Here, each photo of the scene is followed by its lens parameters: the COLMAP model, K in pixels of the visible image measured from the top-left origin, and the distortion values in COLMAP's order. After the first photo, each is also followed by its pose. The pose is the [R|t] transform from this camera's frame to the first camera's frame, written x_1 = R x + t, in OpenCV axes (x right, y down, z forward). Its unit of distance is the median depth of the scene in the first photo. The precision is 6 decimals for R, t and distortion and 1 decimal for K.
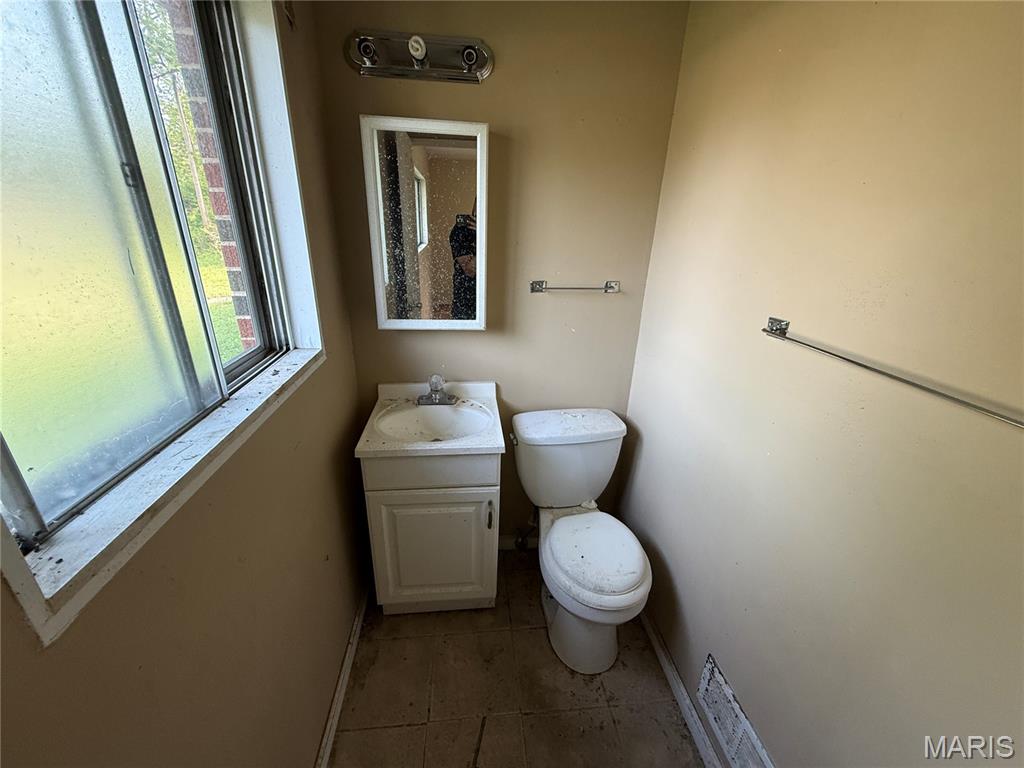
lens RADIAL K [[407.7, 0, 513.4], [0, 407.7, 383.9], [0, 0, 1]] dist [0.000675, -0.000170]
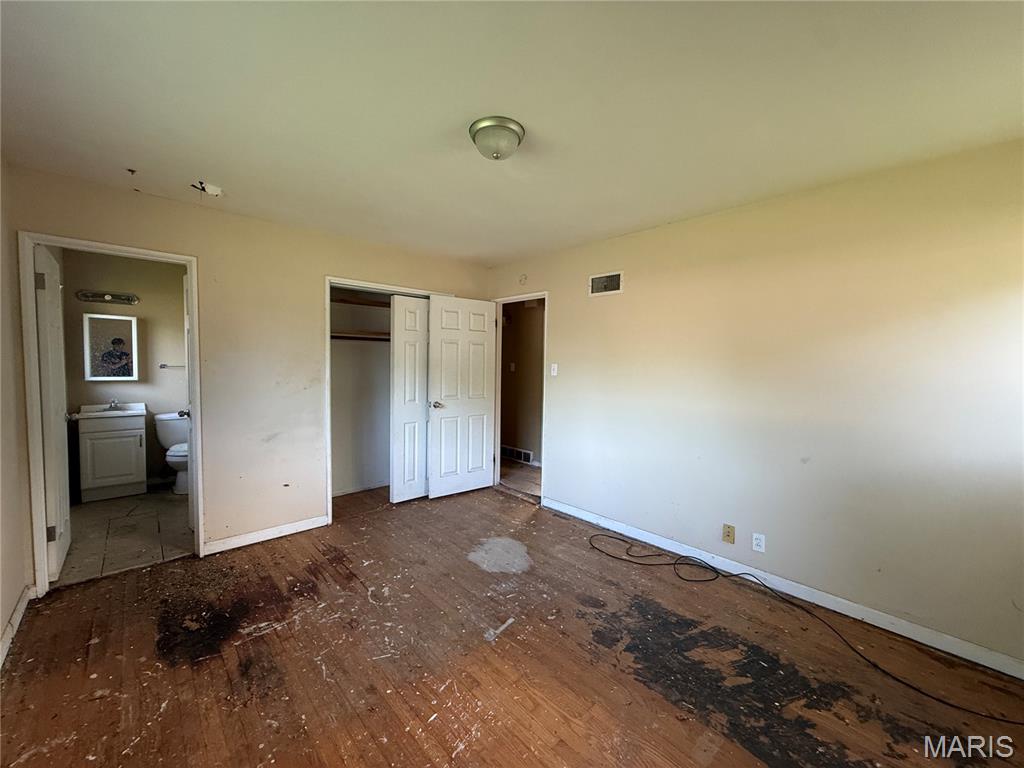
lens RADIAL K [[407.7, 0, 513.2], [0, 407.7, 382.9], [0, 0, 1]] dist [0.000675, -0.000170]
pose [[0.801790, -0.052131, 0.595328, 0.345003], [0.236023, 0.942825, -0.235316, 1.207859], [-0.549023, 0.329186, 0.768252, -2.689120]]
